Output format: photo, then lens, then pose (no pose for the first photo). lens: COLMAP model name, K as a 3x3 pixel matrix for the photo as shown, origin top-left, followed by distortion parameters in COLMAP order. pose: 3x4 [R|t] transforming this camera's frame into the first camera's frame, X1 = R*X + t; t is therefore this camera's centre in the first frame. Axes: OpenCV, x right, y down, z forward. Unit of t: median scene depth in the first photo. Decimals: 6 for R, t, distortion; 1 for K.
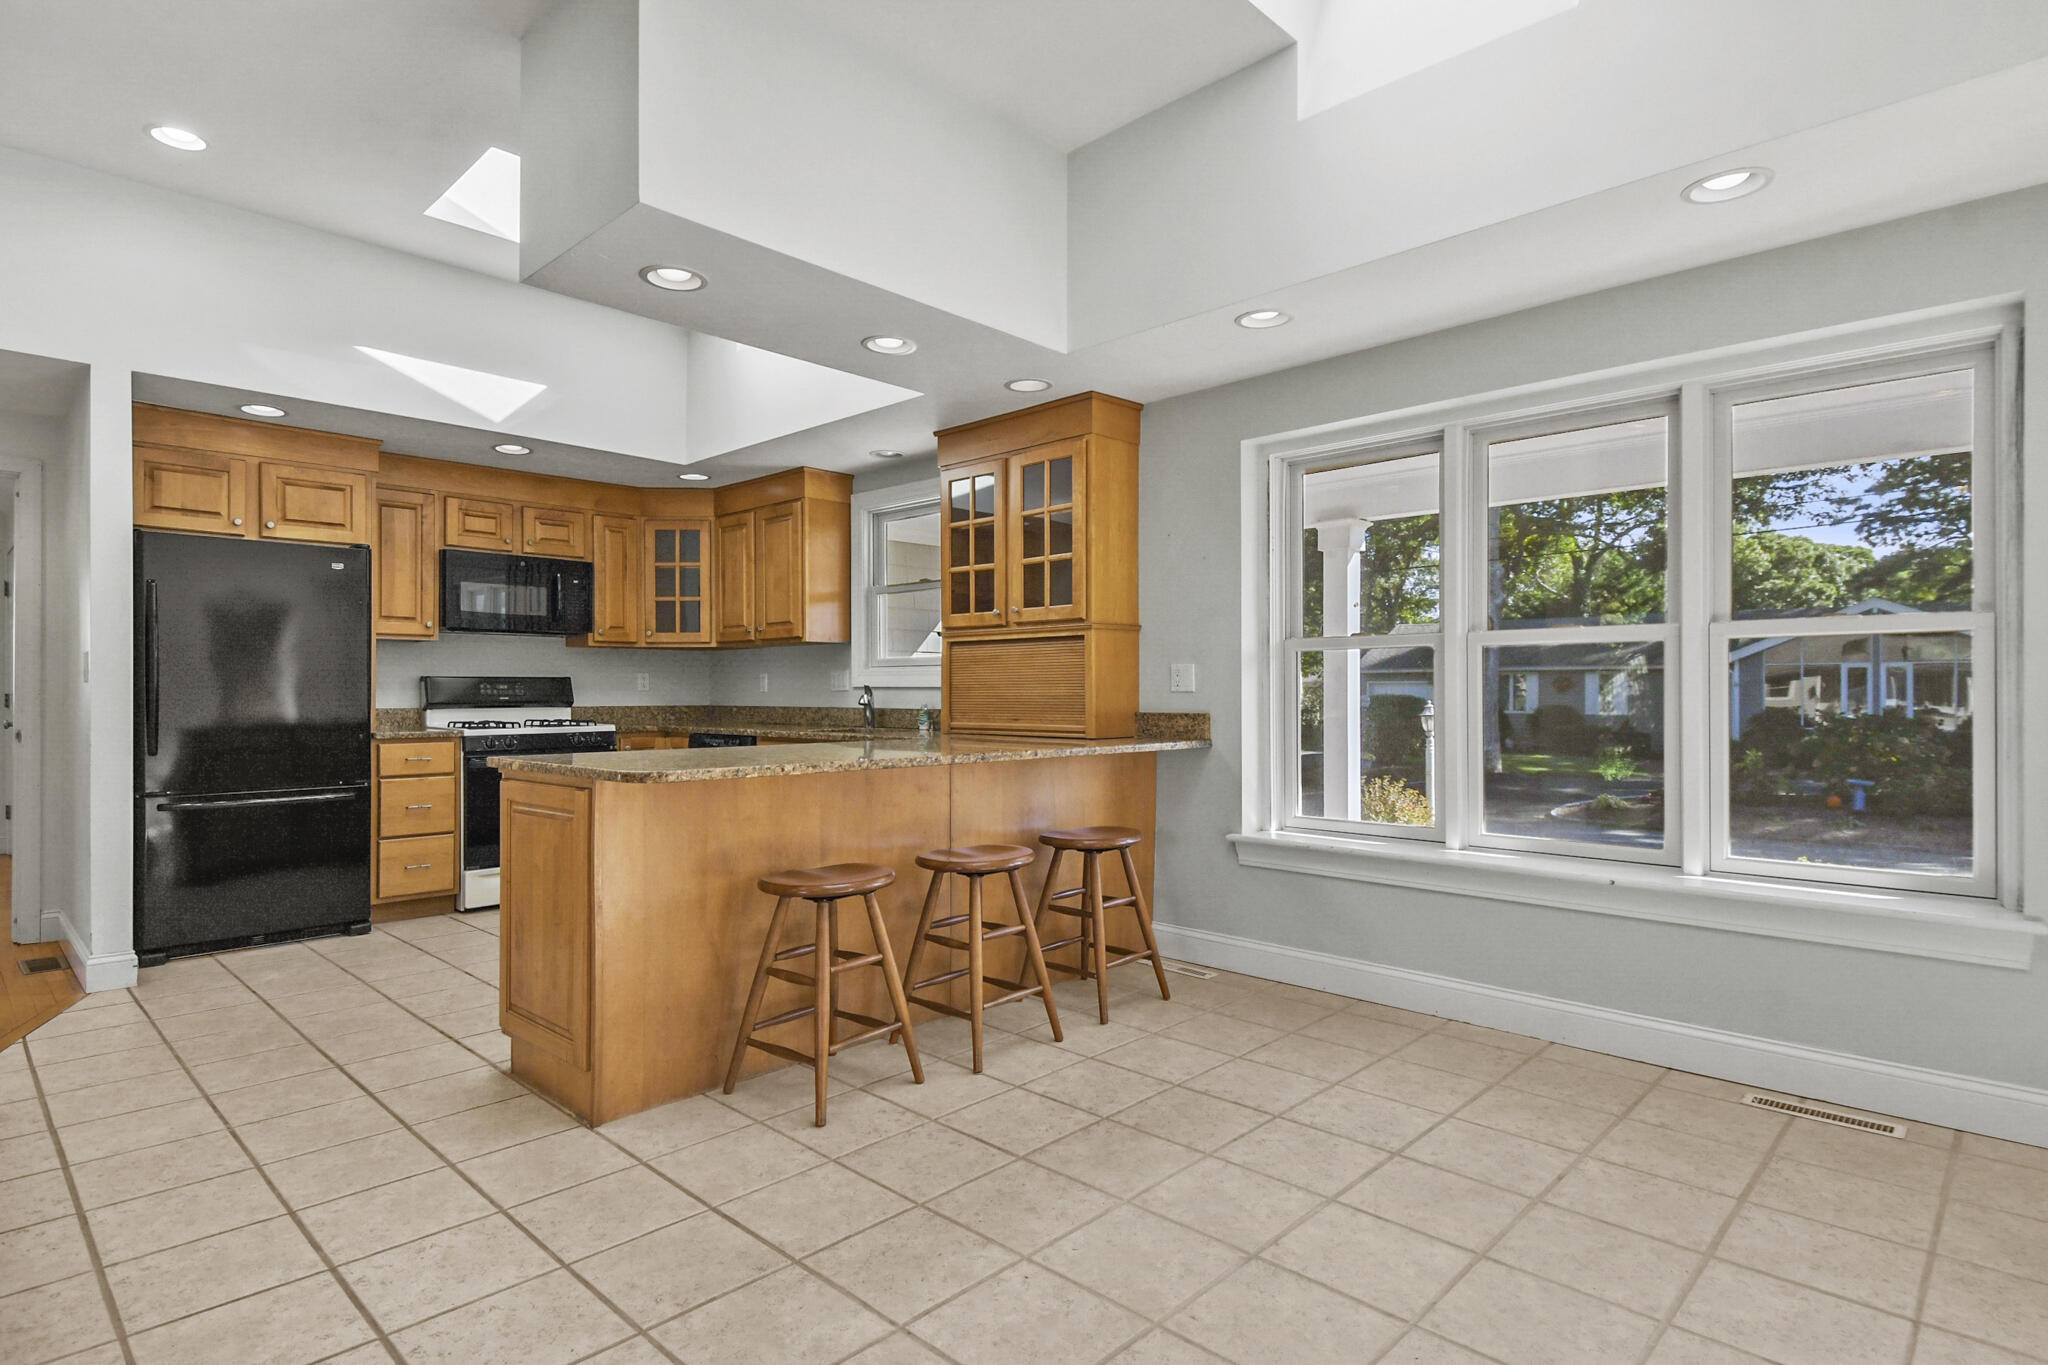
lens RADIAL K [[1065.7, 0, 1028.0], [0, 1065.7, 693.4], [0, 0, 1]] dist [0.041024, -0.037830]
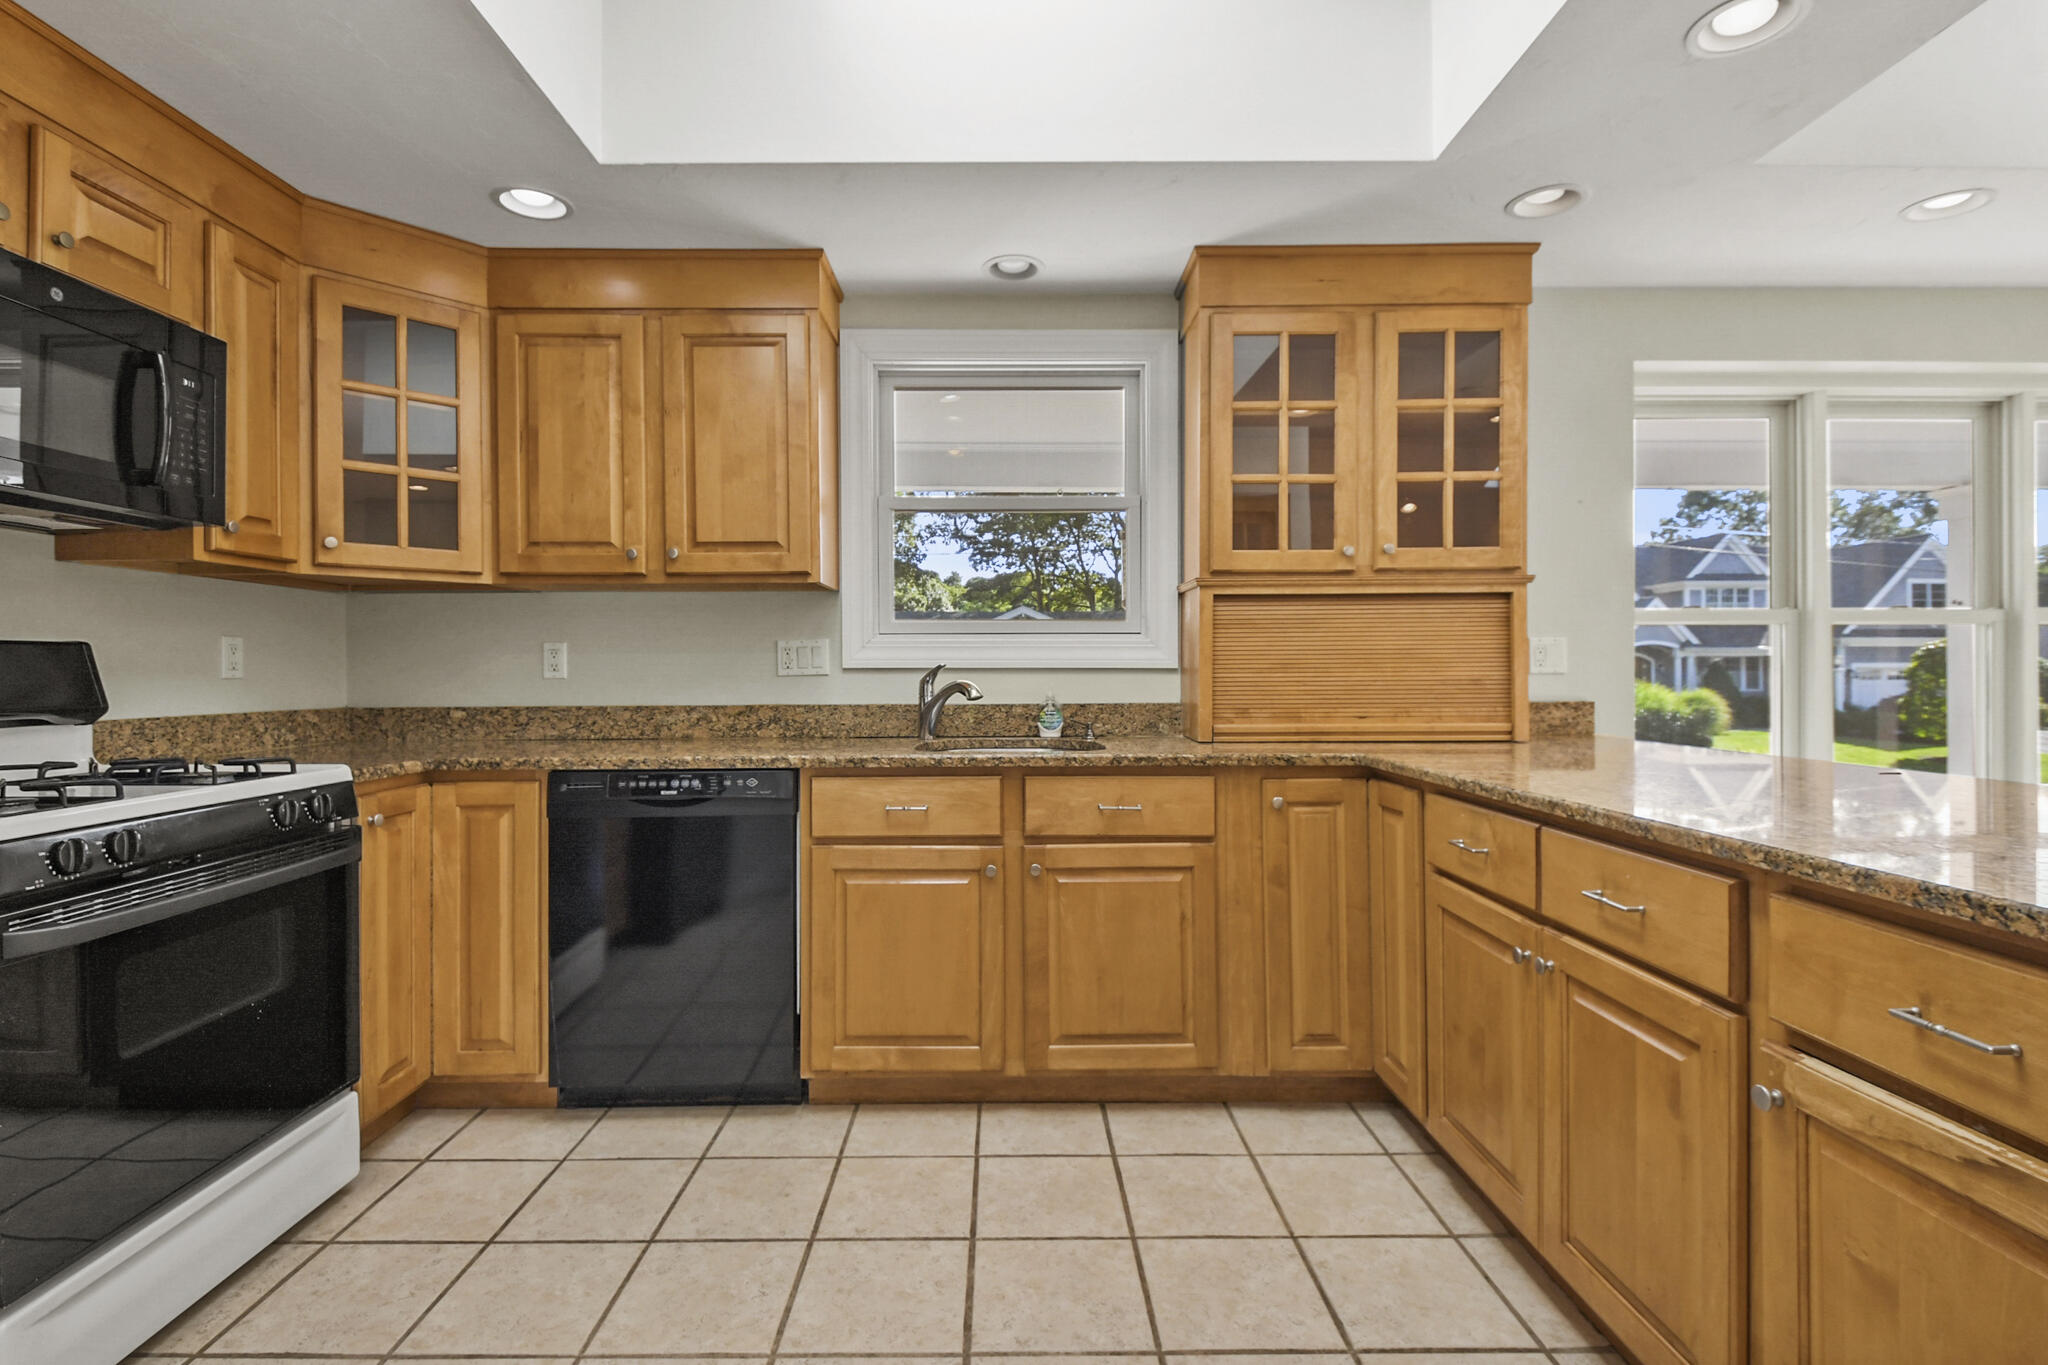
lens RADIAL K [[953.5, 0, 1008.0], [0, 953.5, 672.6], [0, 0, 1]] dist [0.032366, -0.031345]
pose [[0.716419, -0.003349, 0.697662, -0.595743], [0.004995, 0.999987, -0.000329, -0.004075], [-0.697653, 0.003721, 0.716427, 0.751781]]
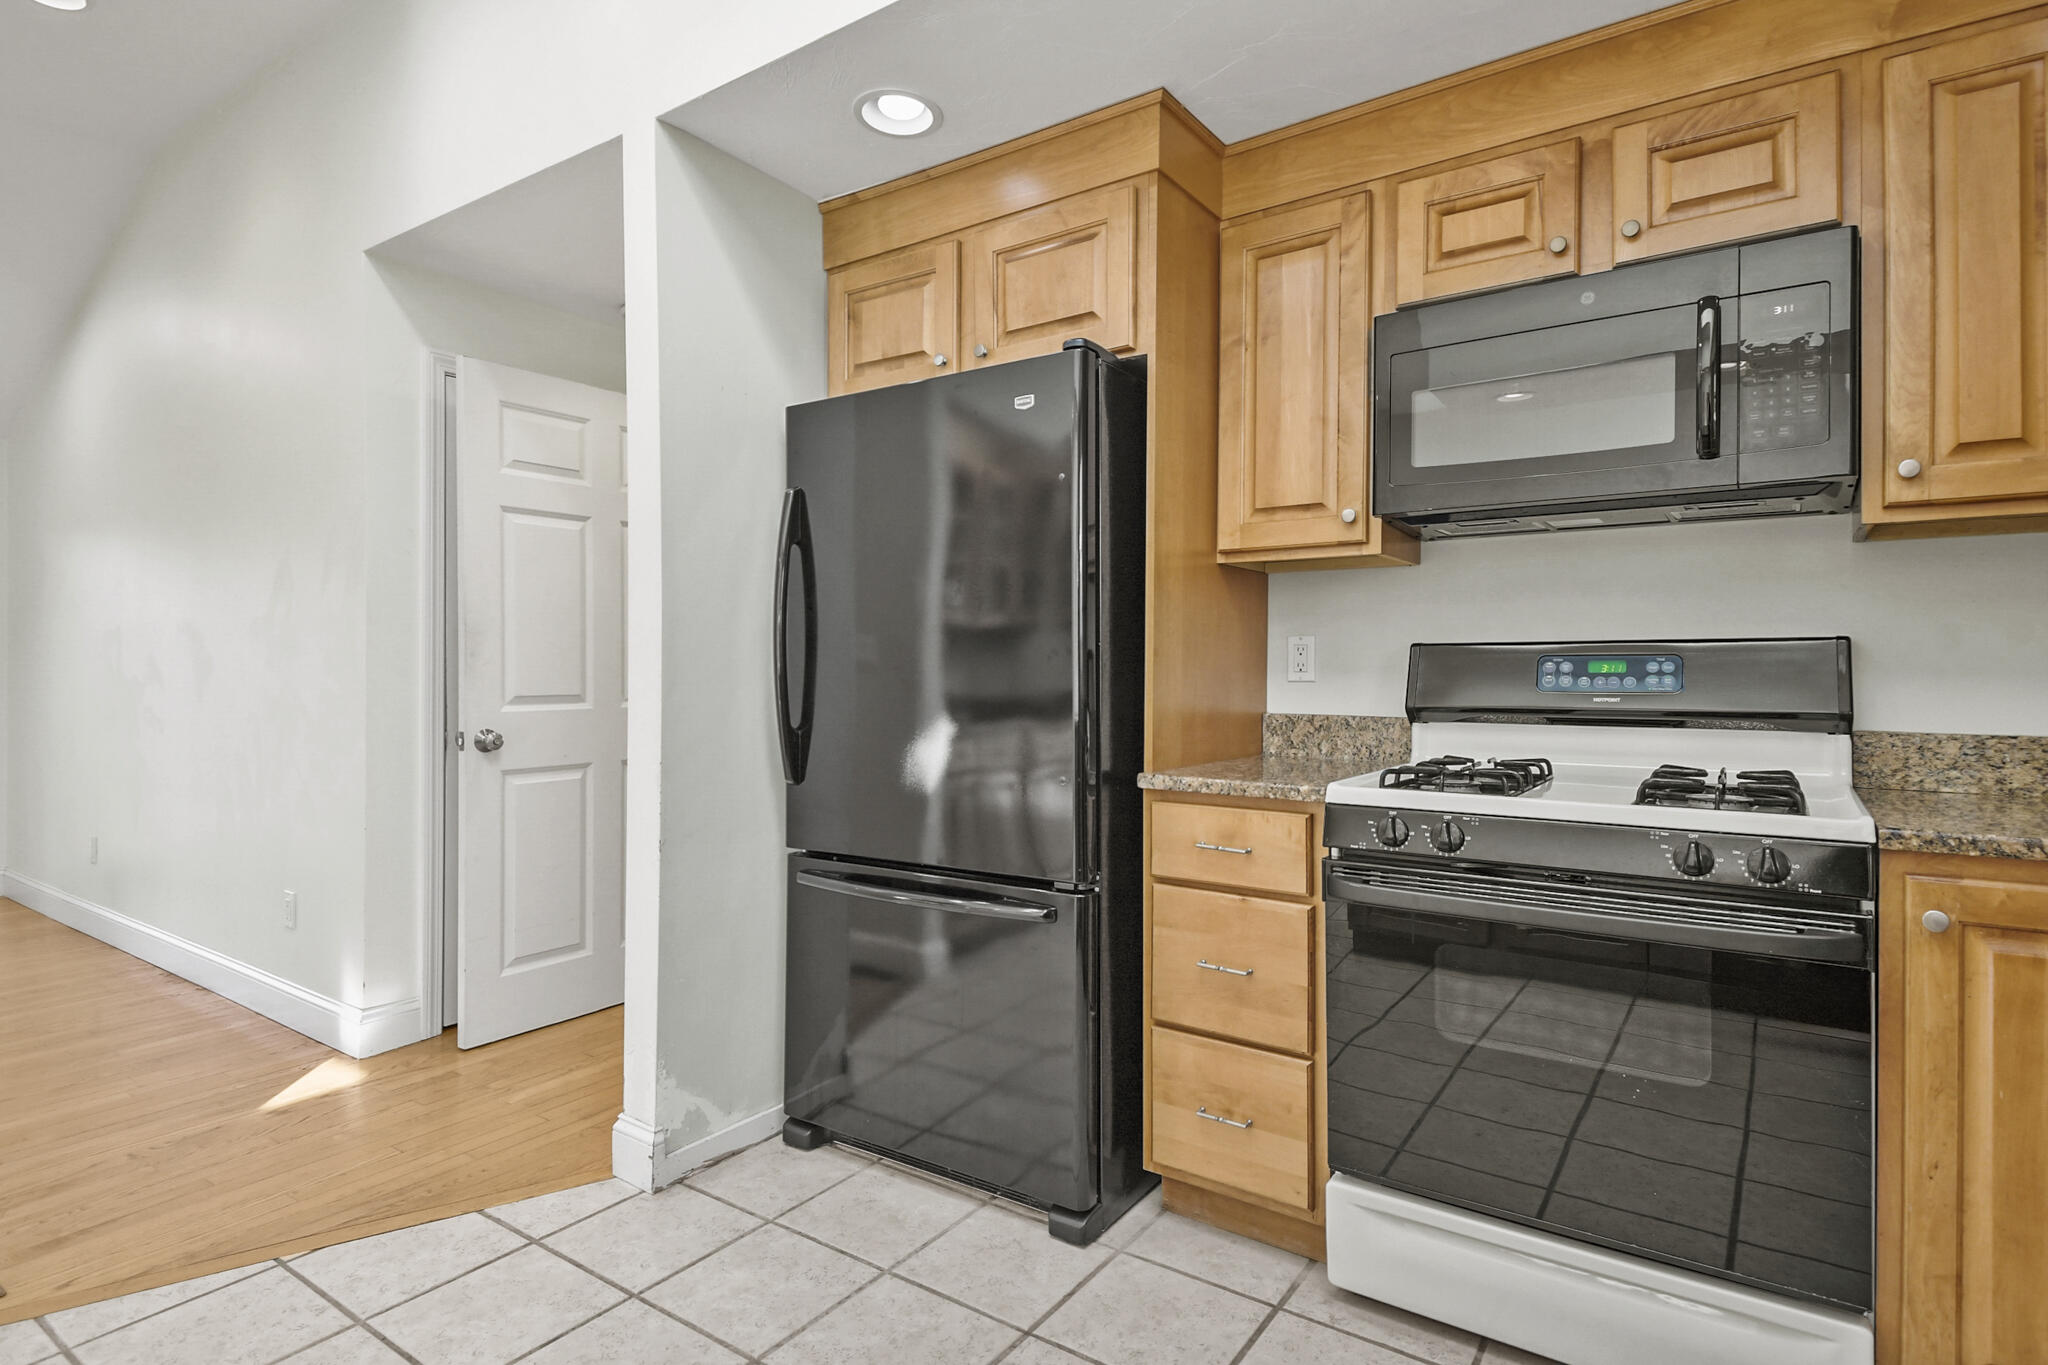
lens RADIAL K [[1059.3, 0, 1029.1], [0, 1059.3, 671.3], [0, 0, 1]] dist [0.060705, -0.035772]
pose [[0.161240, 0.002926, -0.986911, -0.214969], [-0.003743, 0.999990, 0.002353, -0.006913], [0.986908, 0.003314, 0.161249, 0.990950]]
